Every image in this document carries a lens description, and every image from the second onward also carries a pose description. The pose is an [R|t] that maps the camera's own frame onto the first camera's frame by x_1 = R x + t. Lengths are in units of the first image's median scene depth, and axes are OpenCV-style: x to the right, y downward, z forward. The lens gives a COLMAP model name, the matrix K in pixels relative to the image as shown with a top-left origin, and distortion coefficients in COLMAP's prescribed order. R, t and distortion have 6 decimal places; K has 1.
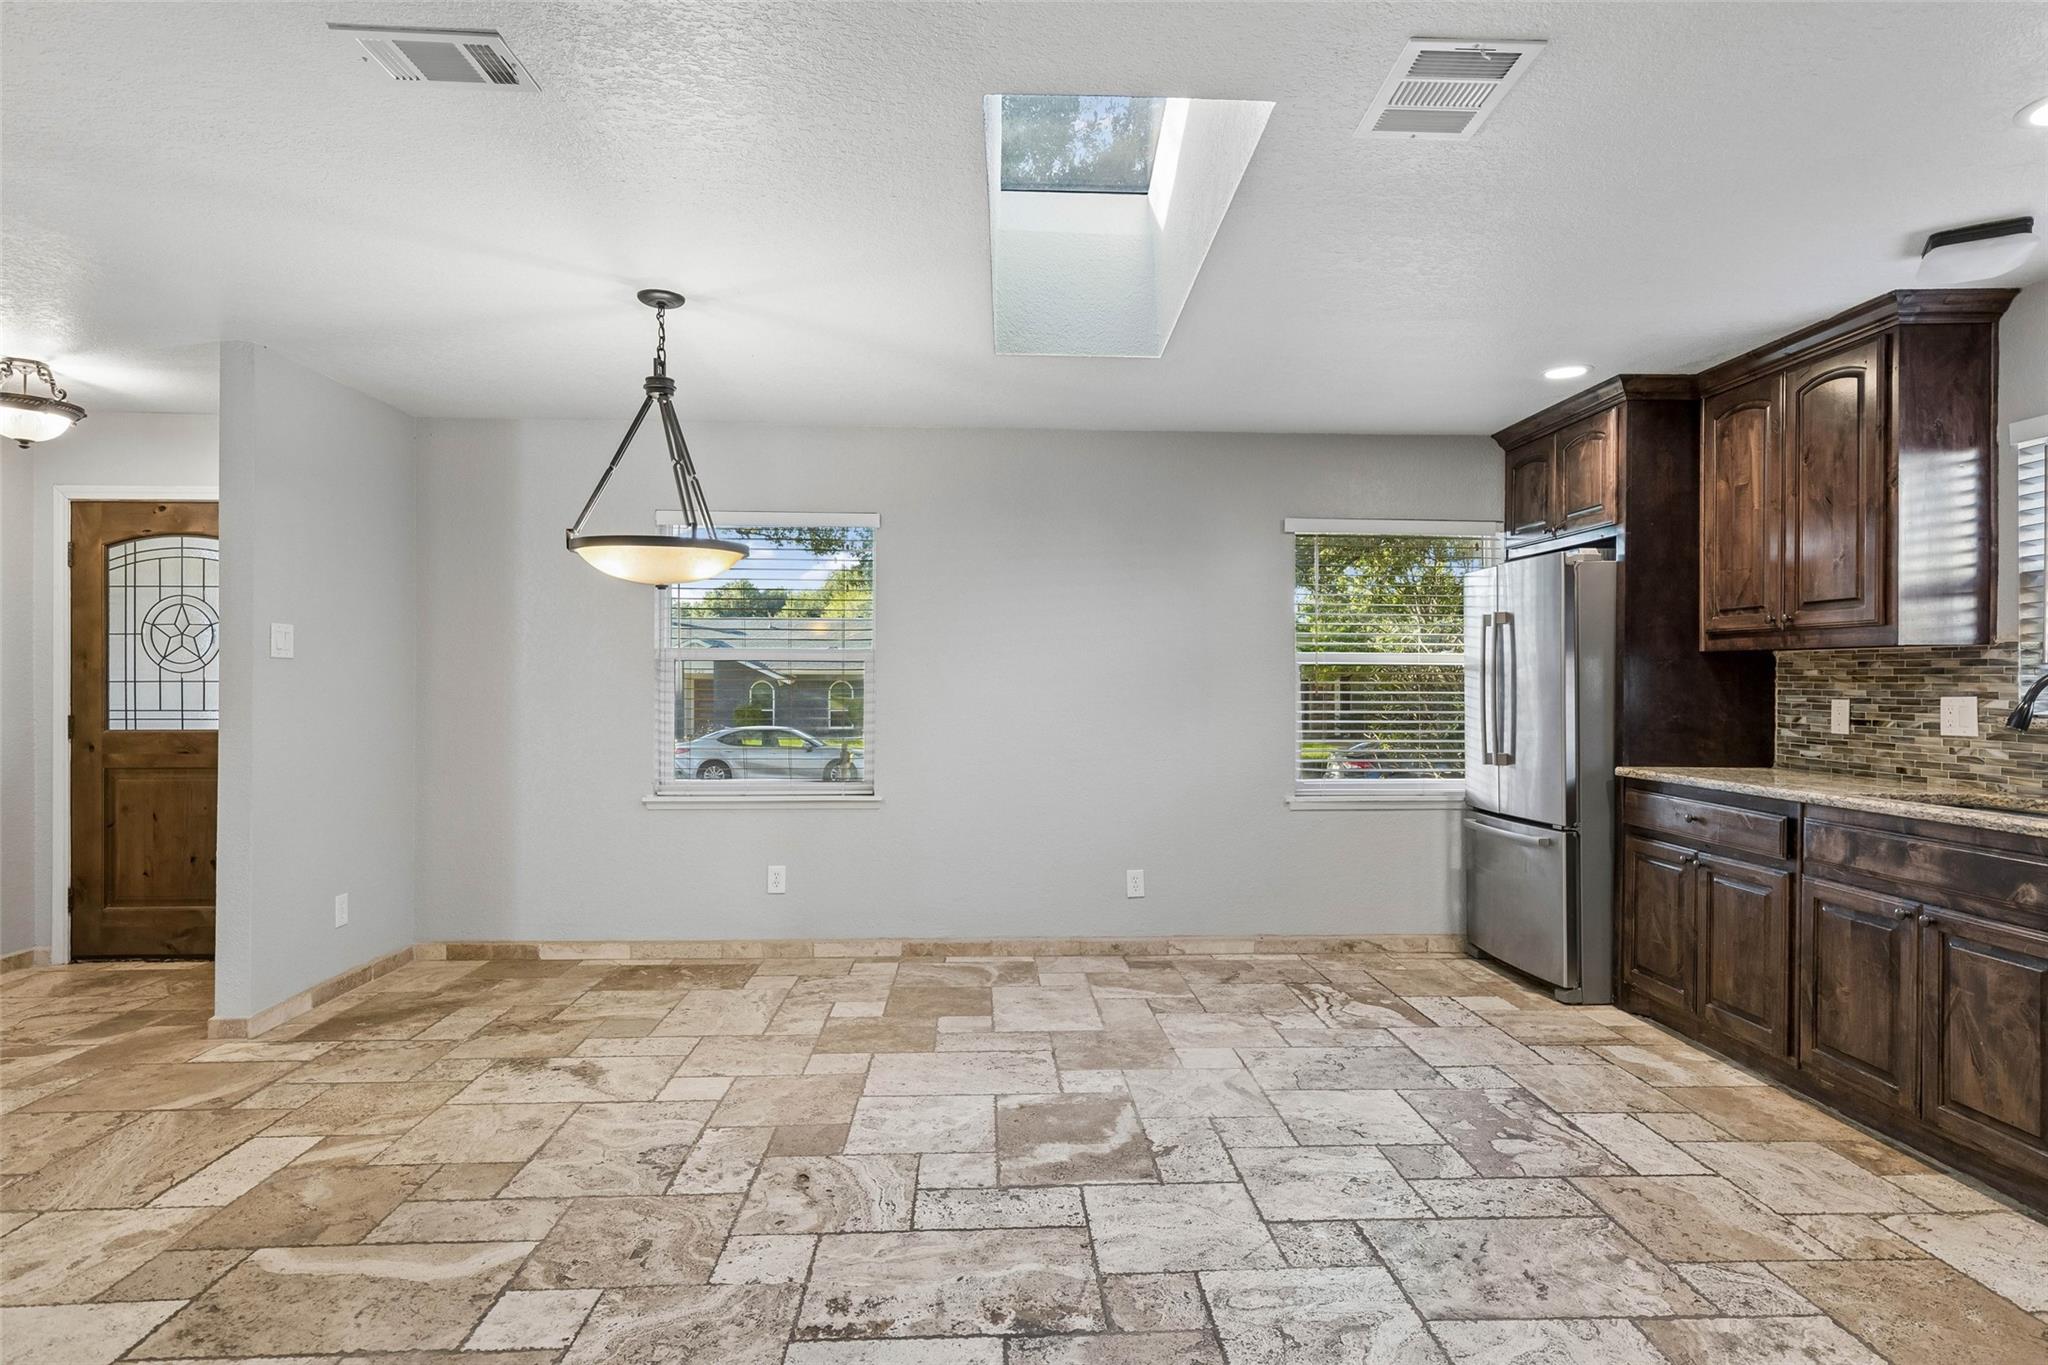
lens RADIAL K [[1092.0, 0, 1019.3], [0, 1092.0, 681.2], [0, 0, 1]] dist [0.000877, 0.000363]
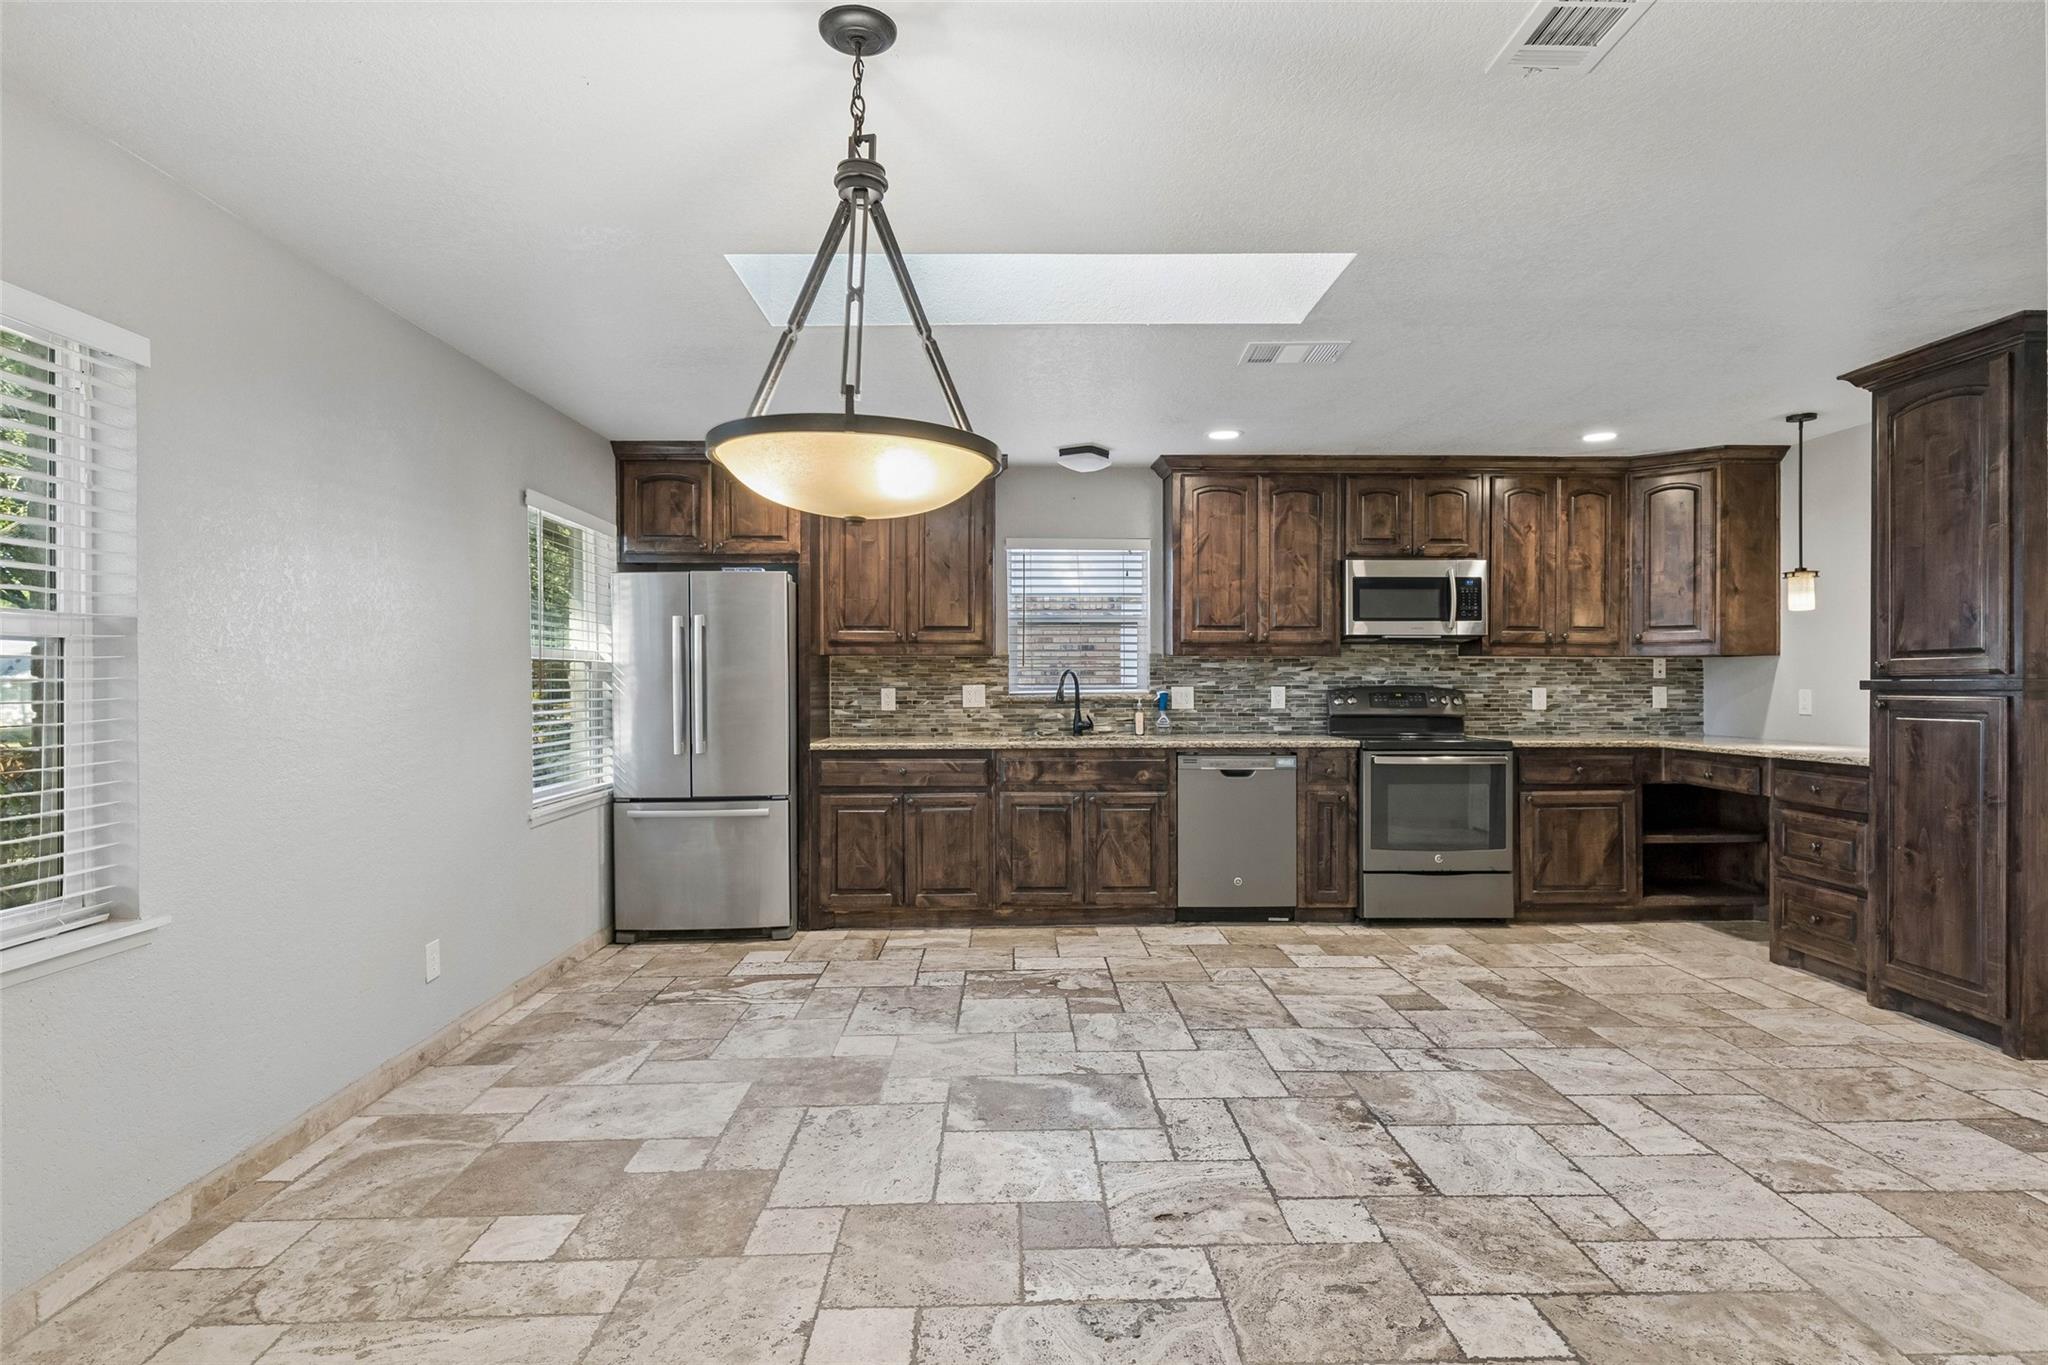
lens RADIAL K [[1092.0, 0, 1022.0], [0, 1092.0, 680.0], [0, 0, 1]] dist [0.000877, 0.000363]
pose [[0.018807, -0.006570, 0.999802, -1.045994], [0.003883, 0.999971, 0.006498, -0.005824], [-0.999816, 0.003760, 0.018832, 1.027297]]
